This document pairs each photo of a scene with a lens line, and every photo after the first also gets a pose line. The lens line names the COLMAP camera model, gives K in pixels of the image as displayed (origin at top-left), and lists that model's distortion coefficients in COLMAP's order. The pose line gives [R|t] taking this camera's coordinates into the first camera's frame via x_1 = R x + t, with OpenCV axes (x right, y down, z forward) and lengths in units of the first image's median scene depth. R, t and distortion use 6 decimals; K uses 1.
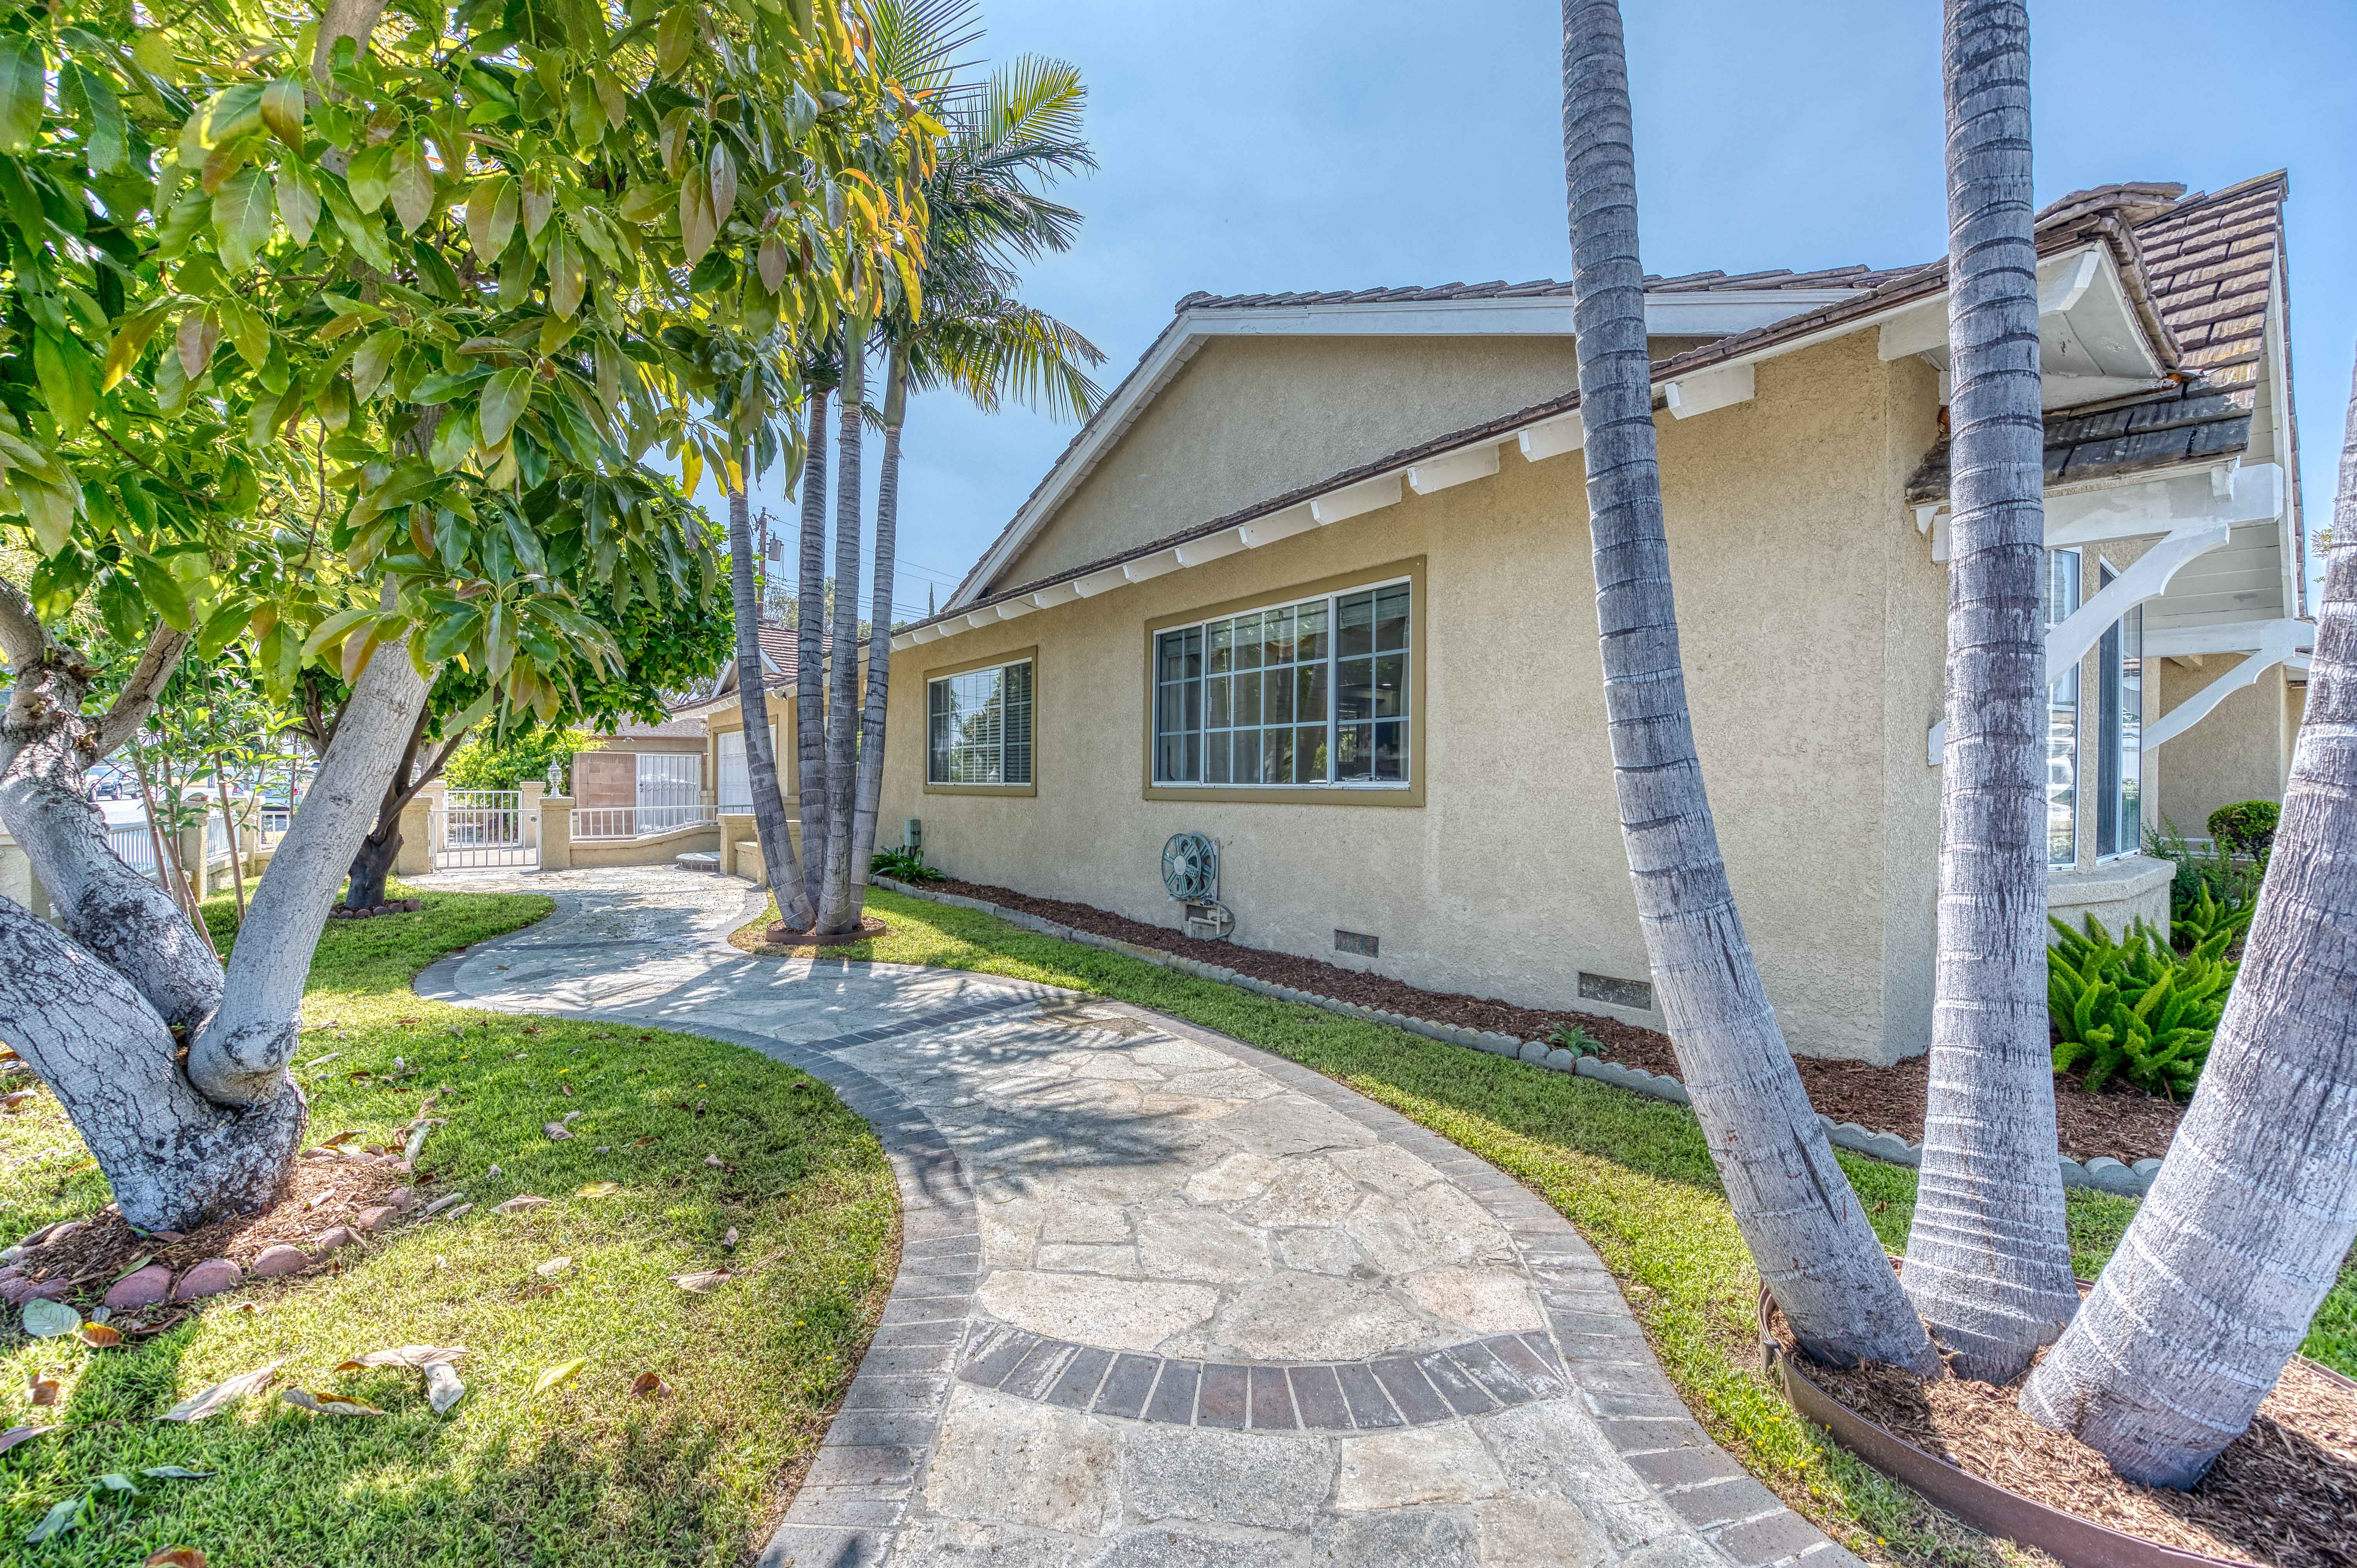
lens RADIAL K [[947.7, 0, 1182.1], [0, 947.7, 775.2], [0, 0, 1]] dist [-0.001625, 0.000005]
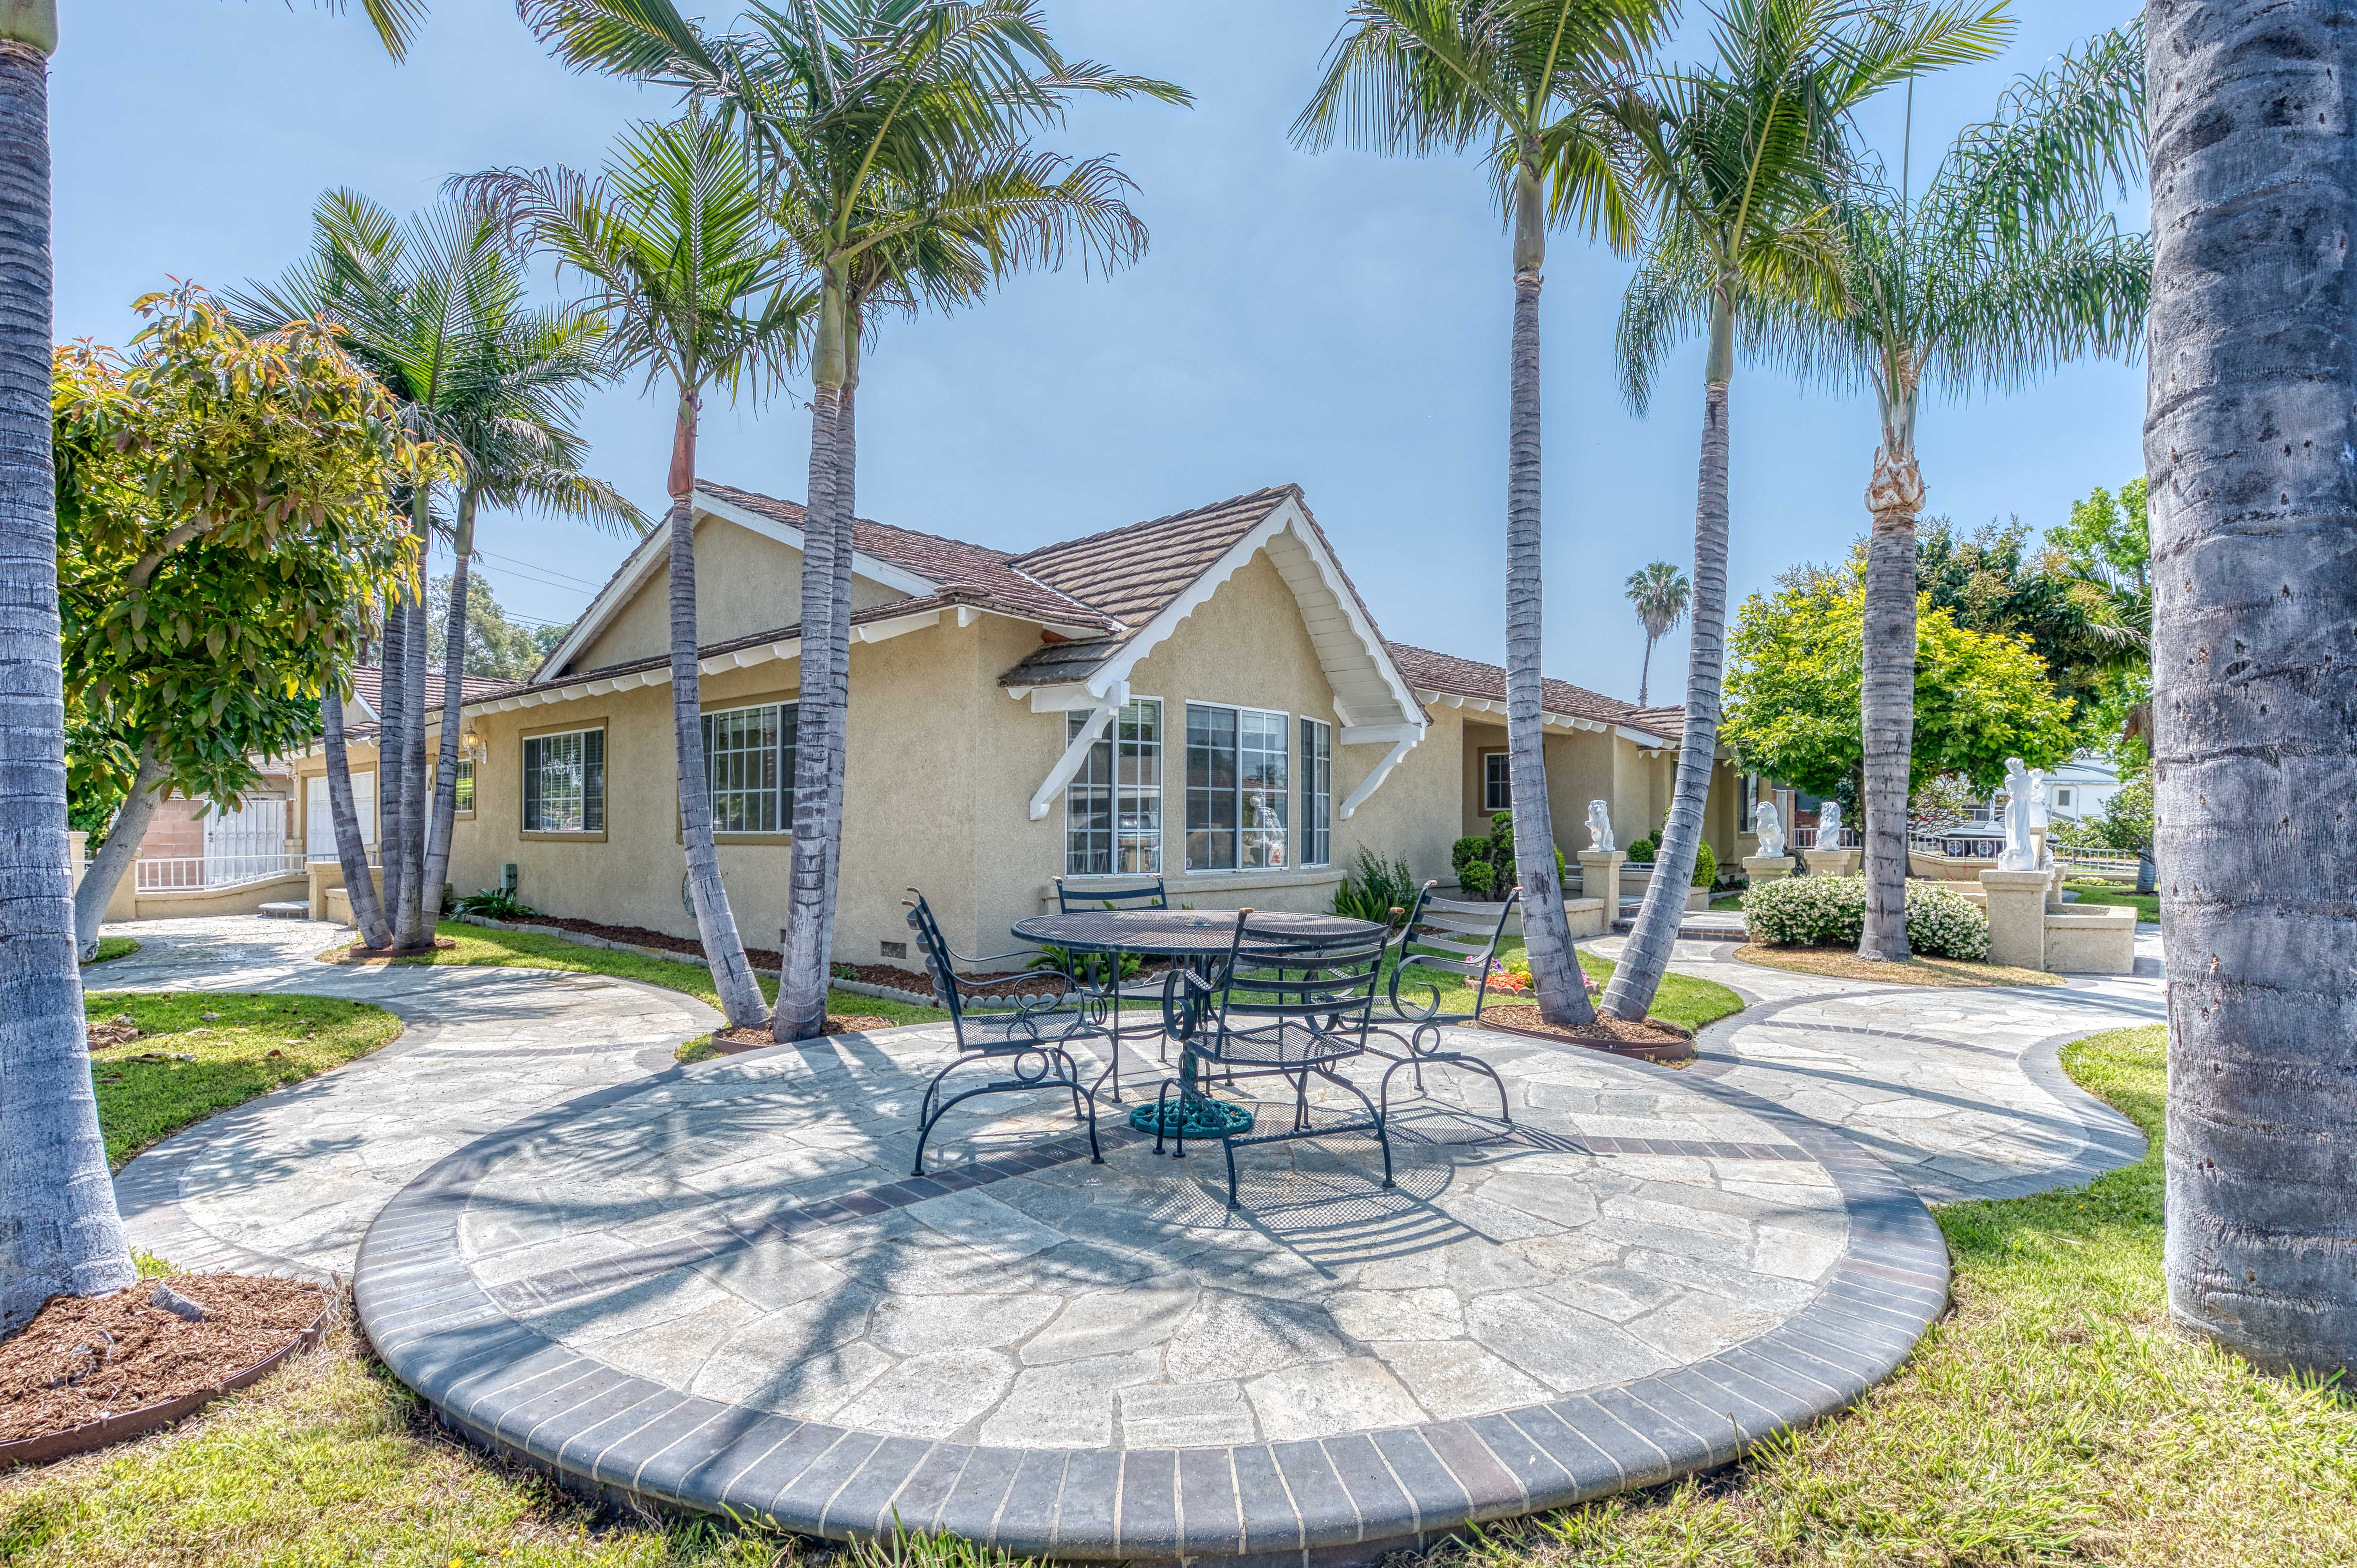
lens RADIAL K [[1105.7, 0, 1175.2], [0, 1105.7, 802.4], [0, 0, 1]] dist [0.002088, 0.000069]
pose [[0.978269, -0.004311, 0.207296, 0.252782], [0.006257, 0.999942, -0.008732, -0.010343], [-0.207246, 0.009840, 0.978239, -0.510747]]
